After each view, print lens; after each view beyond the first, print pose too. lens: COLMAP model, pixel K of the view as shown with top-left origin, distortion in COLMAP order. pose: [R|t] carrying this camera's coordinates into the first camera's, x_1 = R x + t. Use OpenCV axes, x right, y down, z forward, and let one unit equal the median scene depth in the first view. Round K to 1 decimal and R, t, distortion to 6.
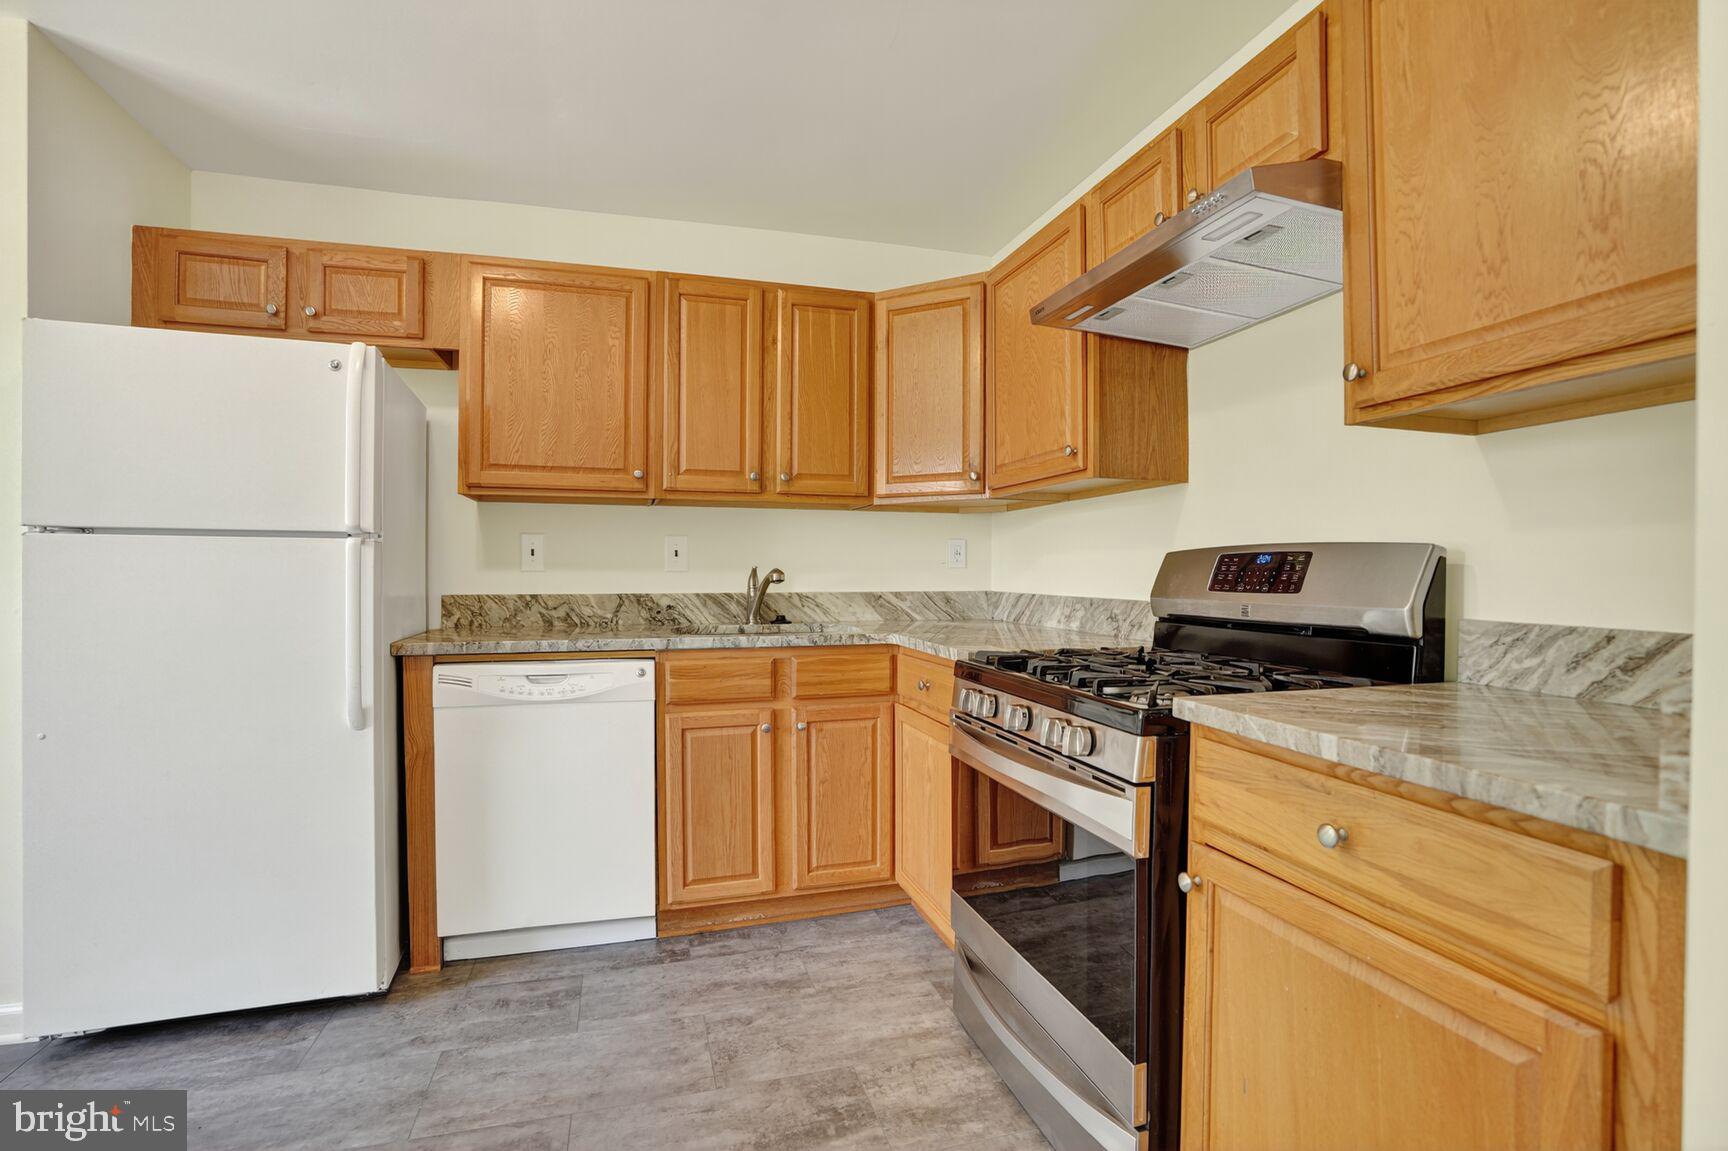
lens RADIAL K [[793.3, 0, 861.0], [0, 793.3, 578.1], [0, 0, 1]] dist [-0.025592, 0.004853]
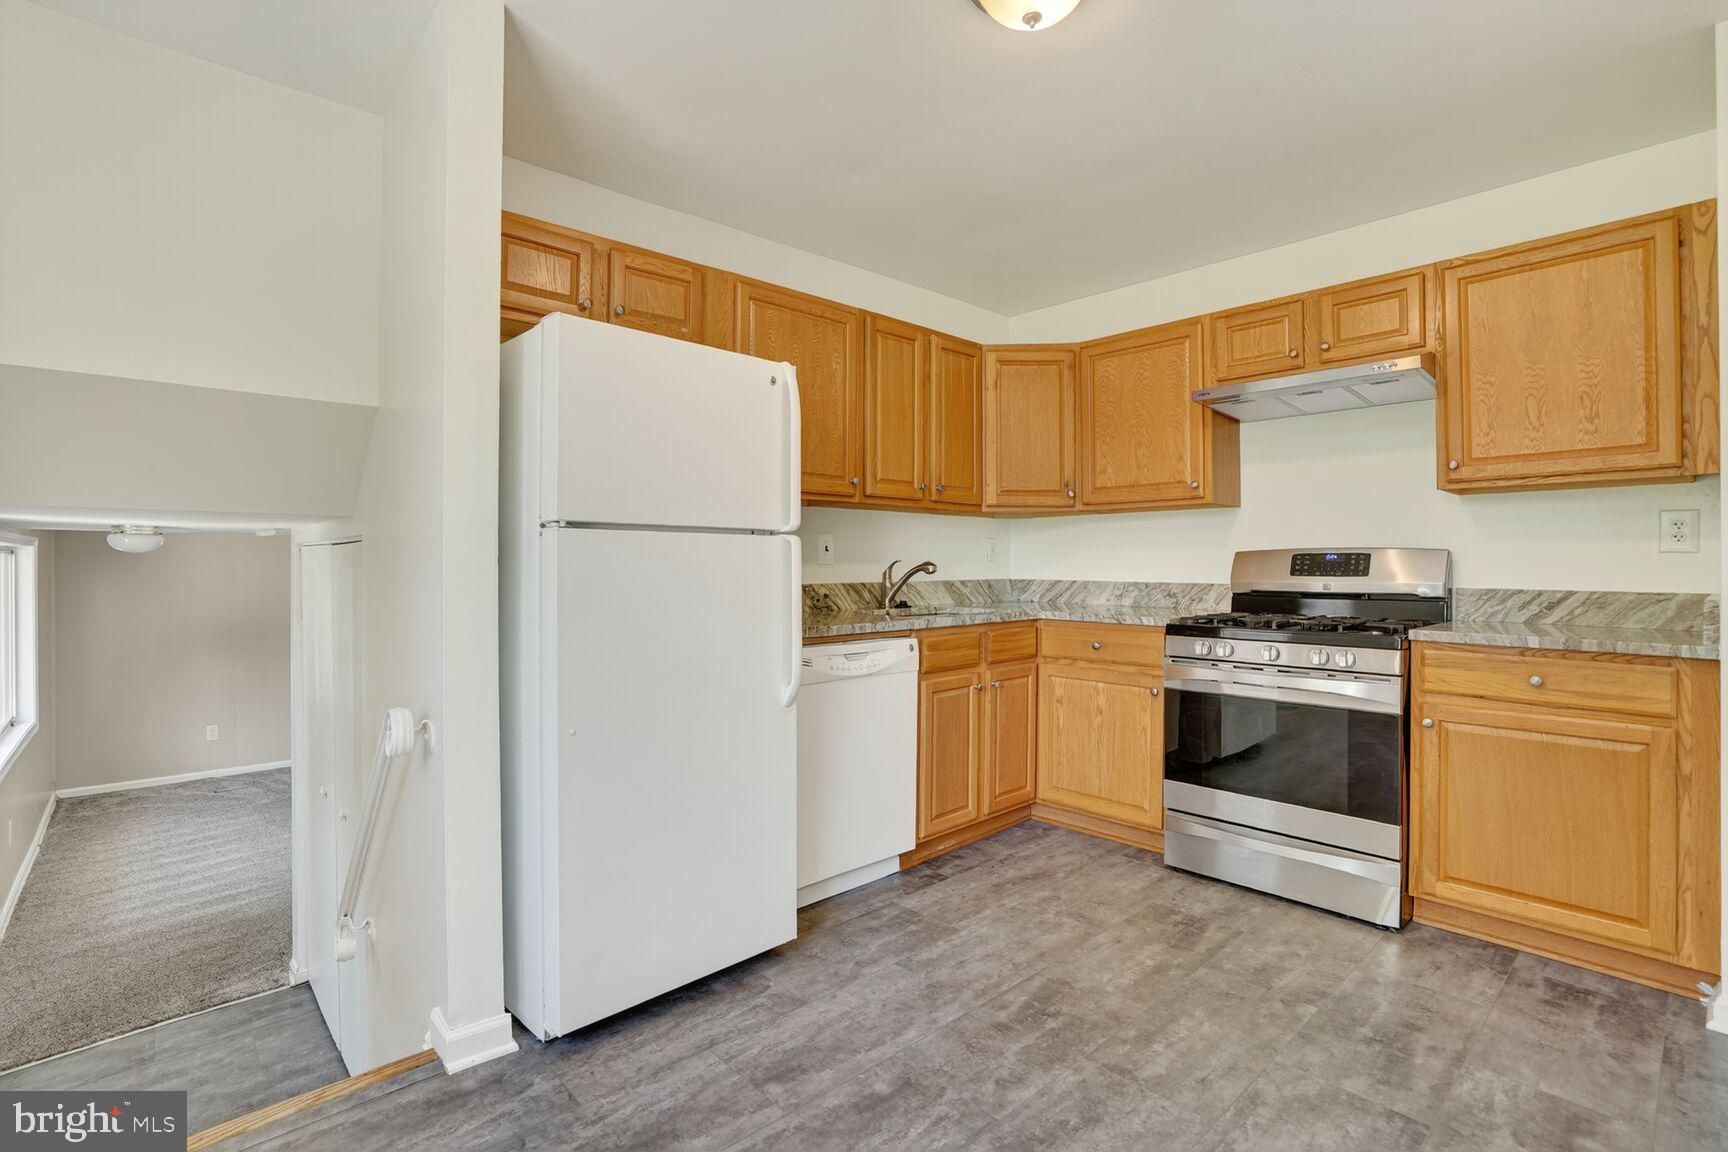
lens RADIAL K [[793.3, 0, 875.9], [0, 793.3, 559.9], [0, 0, 1]] dist [-0.025592, 0.004853]
pose [[0.891878, 0.000173, 0.452277, -0.891993], [0.005132, 0.999932, -0.010503, -0.003425], [-0.452248, 0.011689, 0.891816, -0.063542]]
